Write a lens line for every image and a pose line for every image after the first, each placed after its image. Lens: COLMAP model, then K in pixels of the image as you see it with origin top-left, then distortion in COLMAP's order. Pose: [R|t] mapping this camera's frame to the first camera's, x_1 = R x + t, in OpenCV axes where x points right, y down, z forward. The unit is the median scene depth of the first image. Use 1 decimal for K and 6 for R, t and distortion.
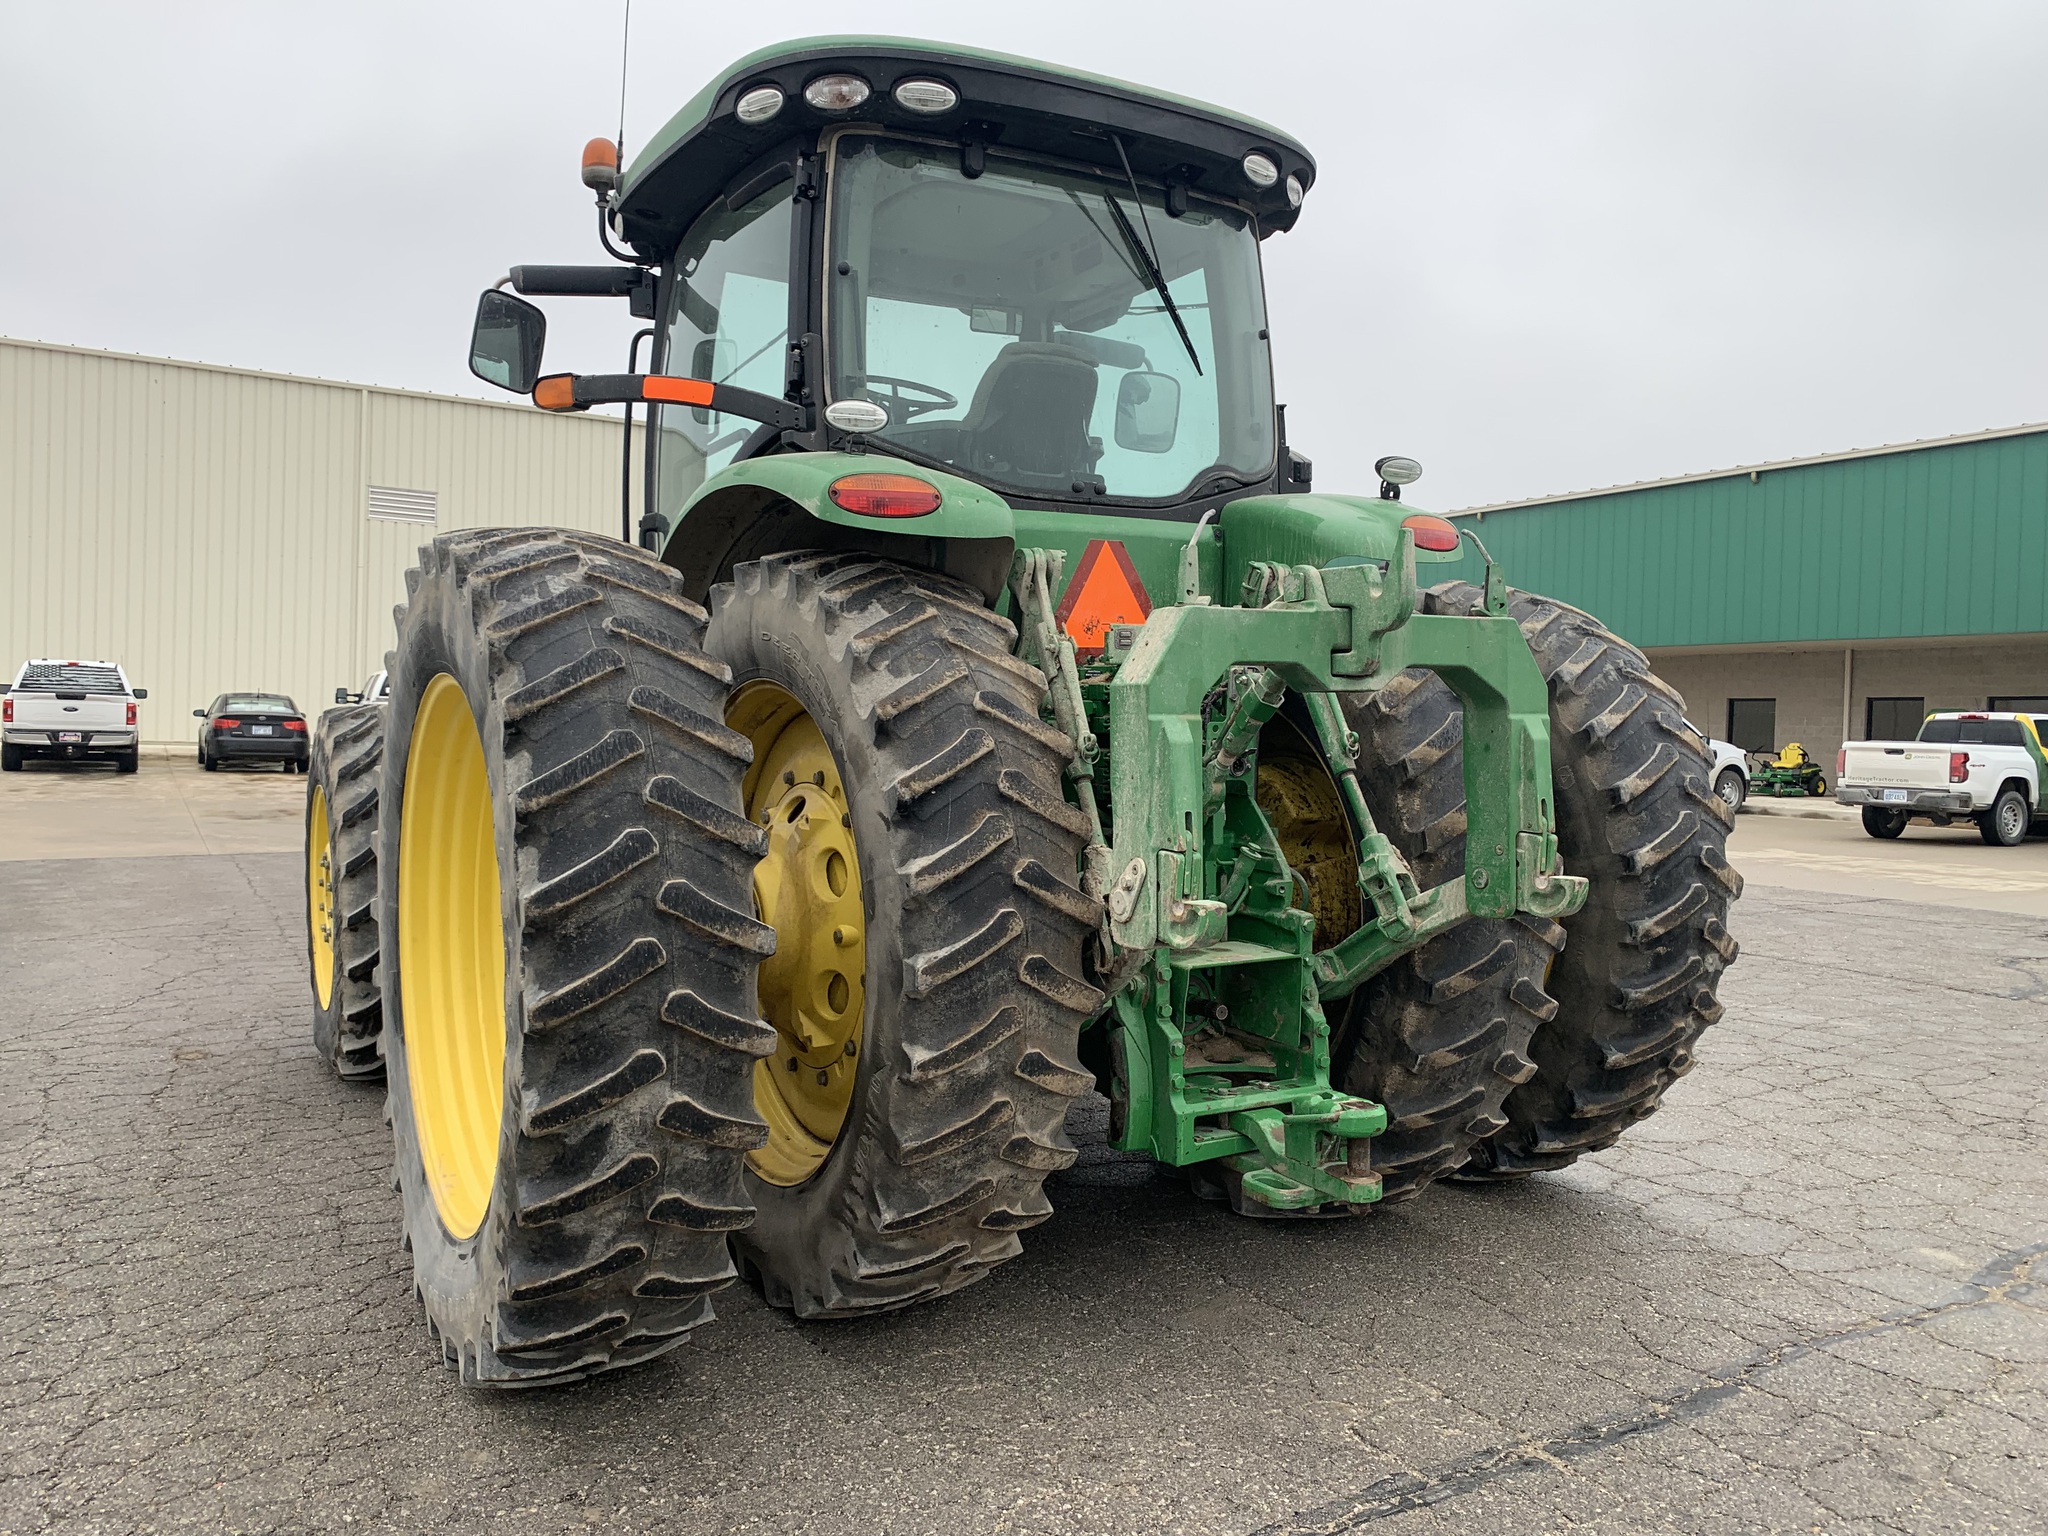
lens RADIAL K [[1555.5, 0, 1030.0], [0, 1555.5, 767.8], [0, 0, 1]] dist [0.057556, -0.099126]
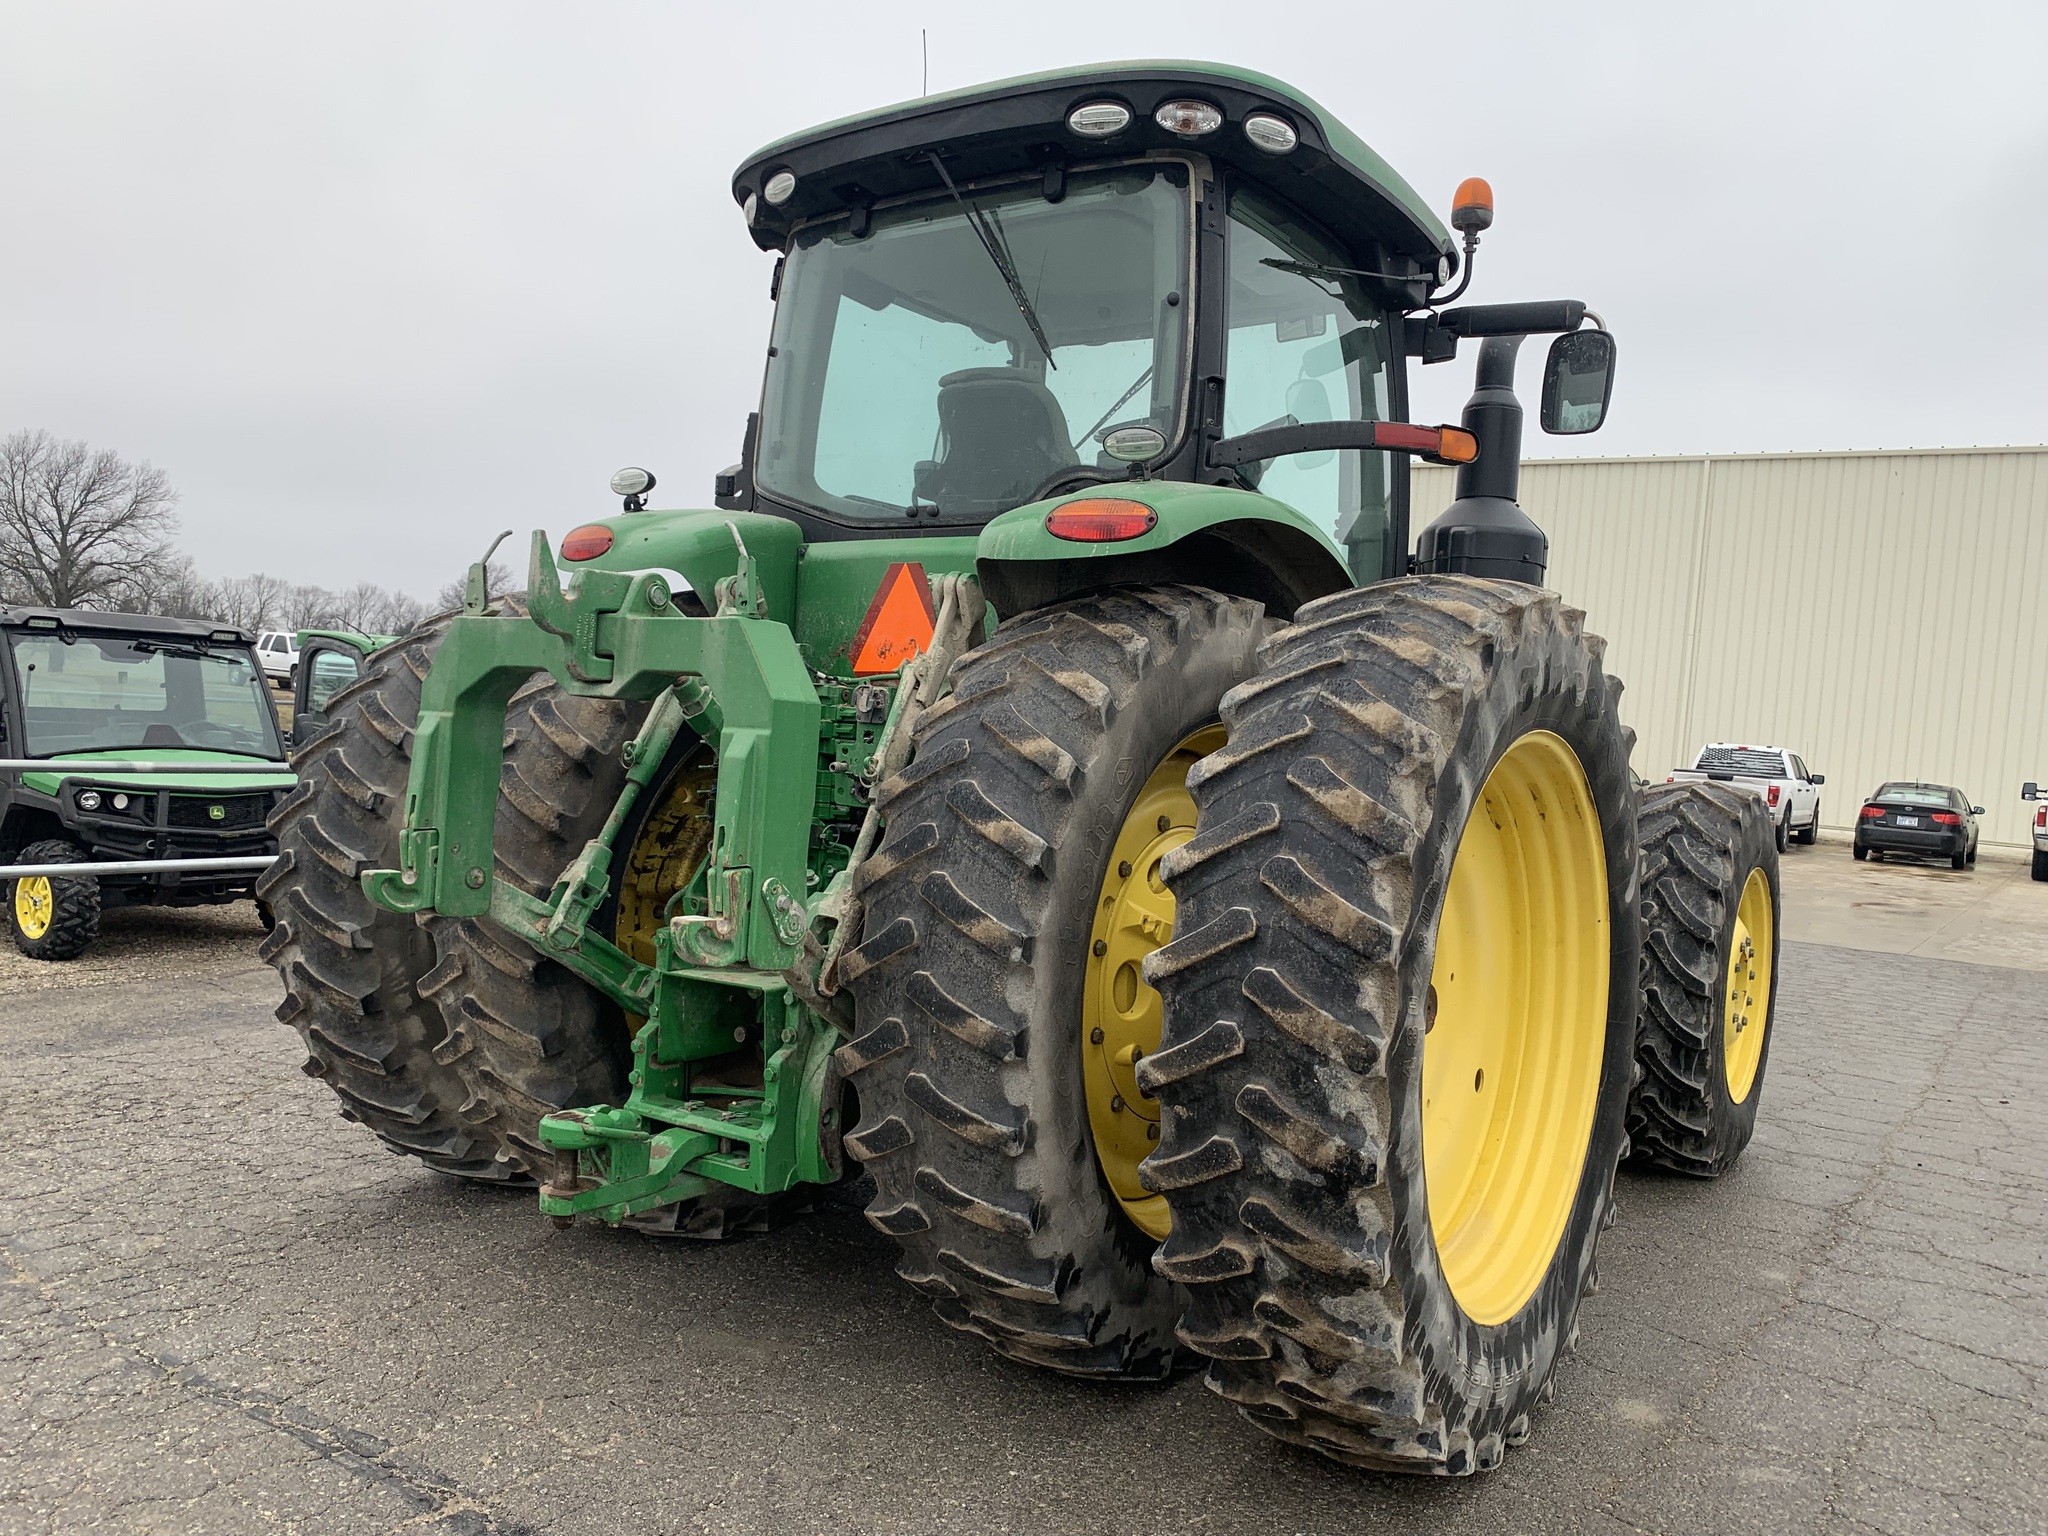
lens RADIAL K [[1555.5, 0, 1030.0], [0, 1555.5, 767.8], [0, 0, 1]] dist [0.057556, -0.099126]
pose [[0.425318, 0.032781, -0.904450, 1.123488], [-0.088927, 0.996022, -0.005718, -0.021124], [0.900665, 0.082862, 0.426541, 0.759836]]
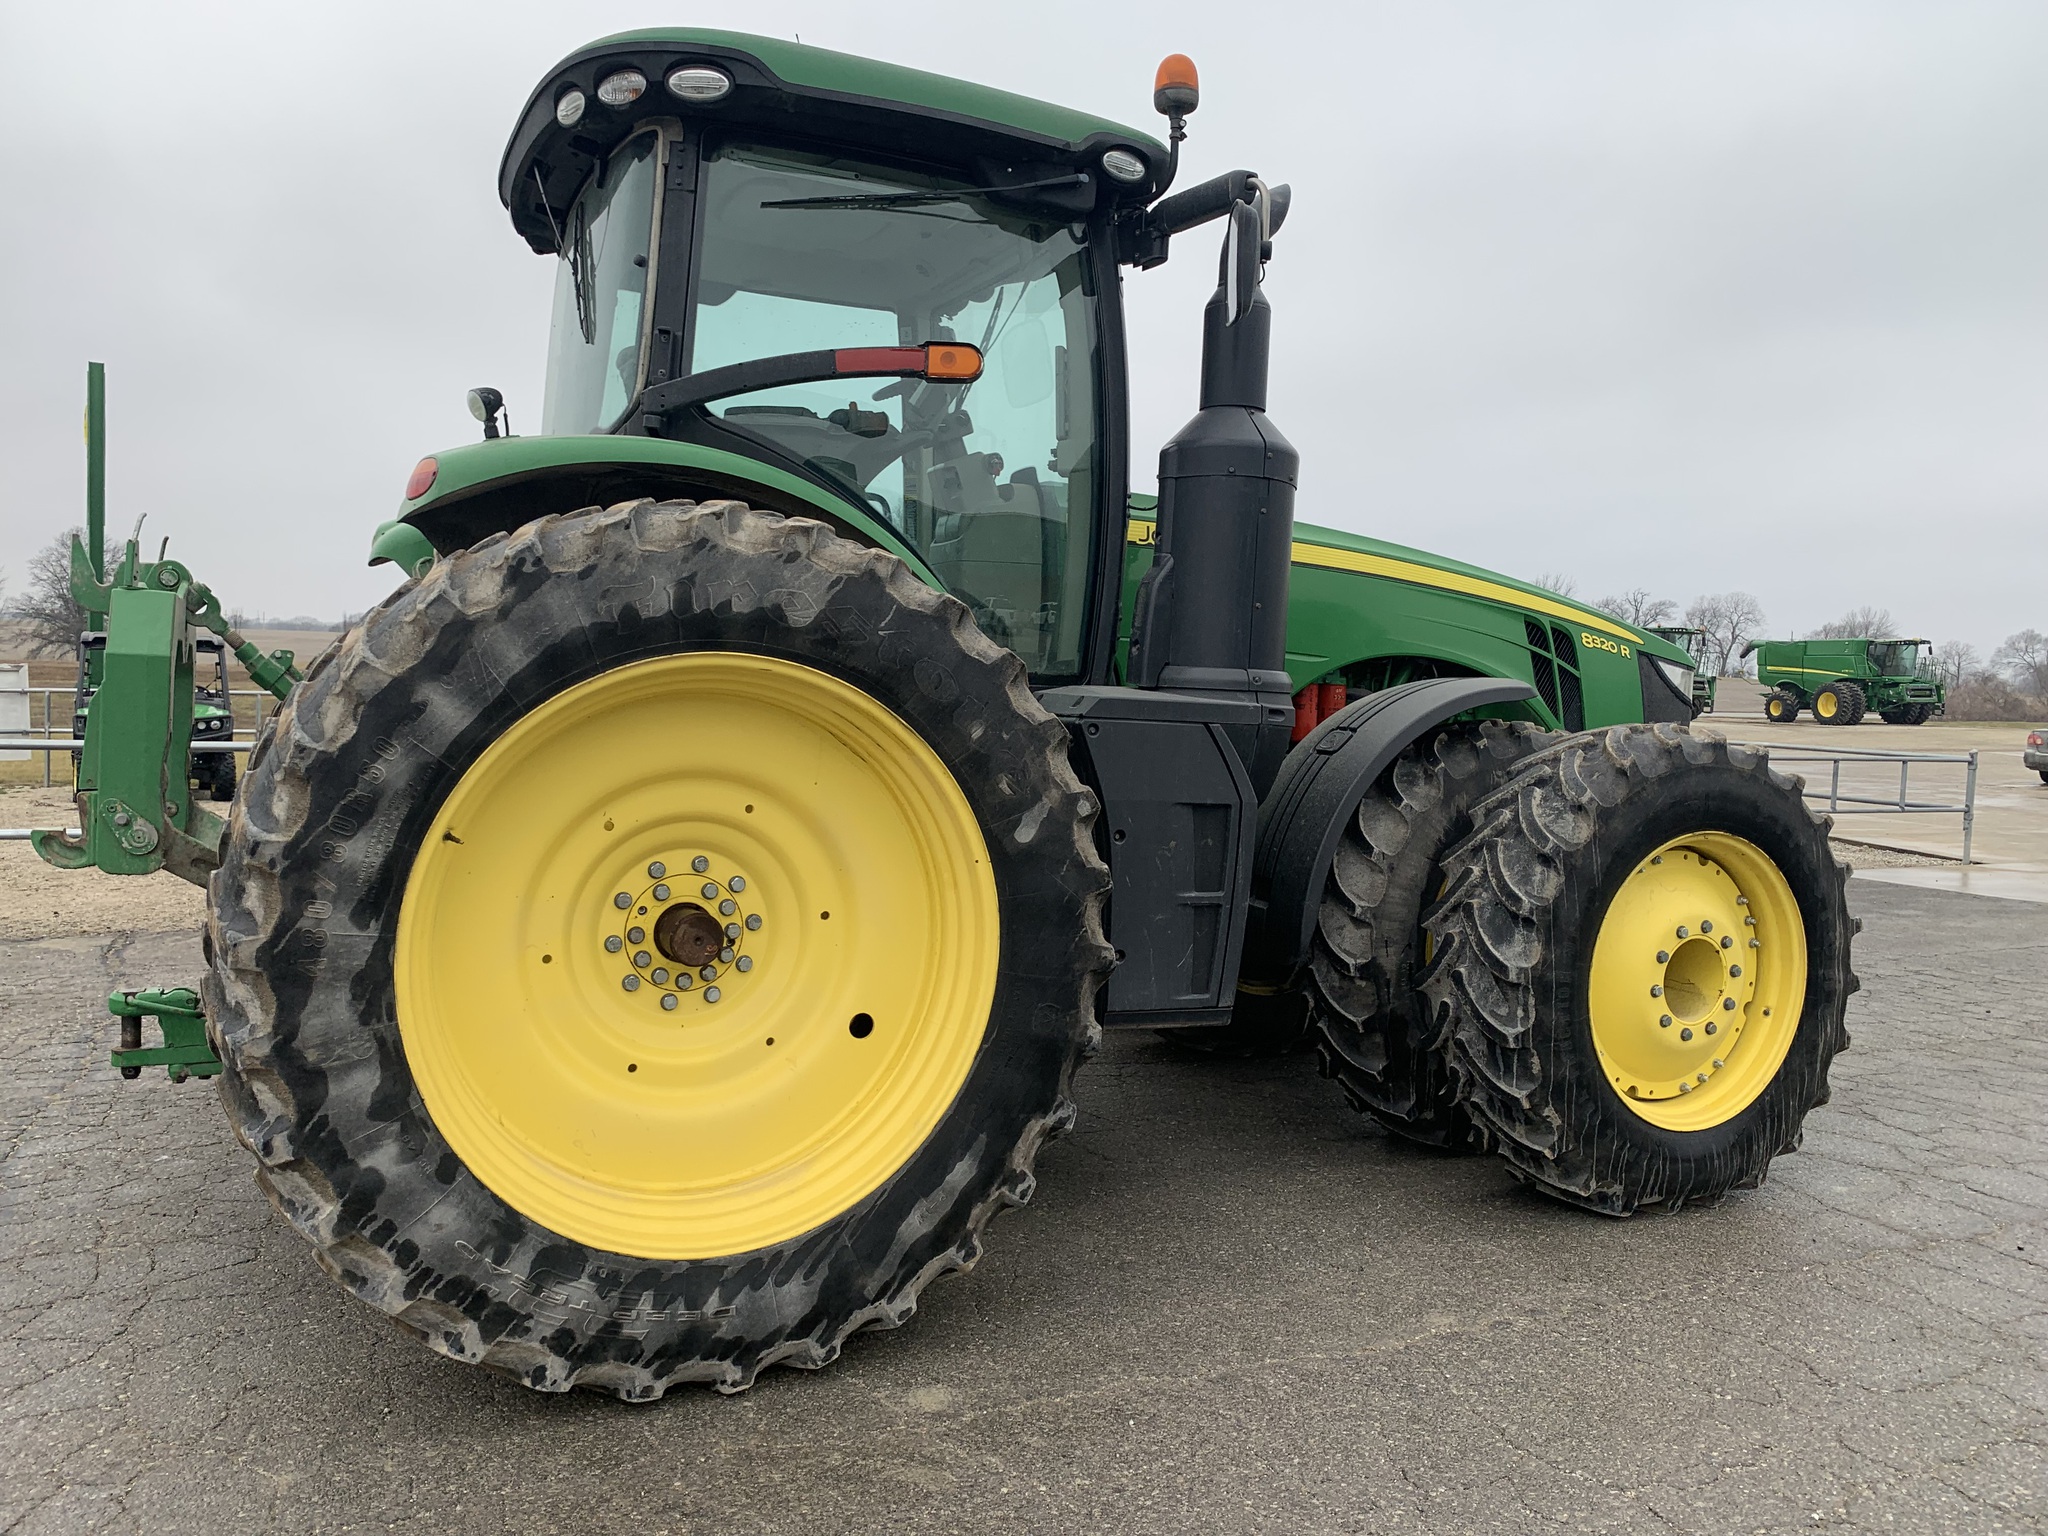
lens RADIAL K [[1555.6, 0, 1020.0], [0, 1555.6, 762.0], [0, 0, 1]] dist [0.089212, -0.239890]
pose [[-0.087940, 0.026904, -0.995762, 1.287531], [-0.068196, 0.997127, 0.032963, -0.053503], [0.993789, 0.070806, -0.085852, 1.664899]]
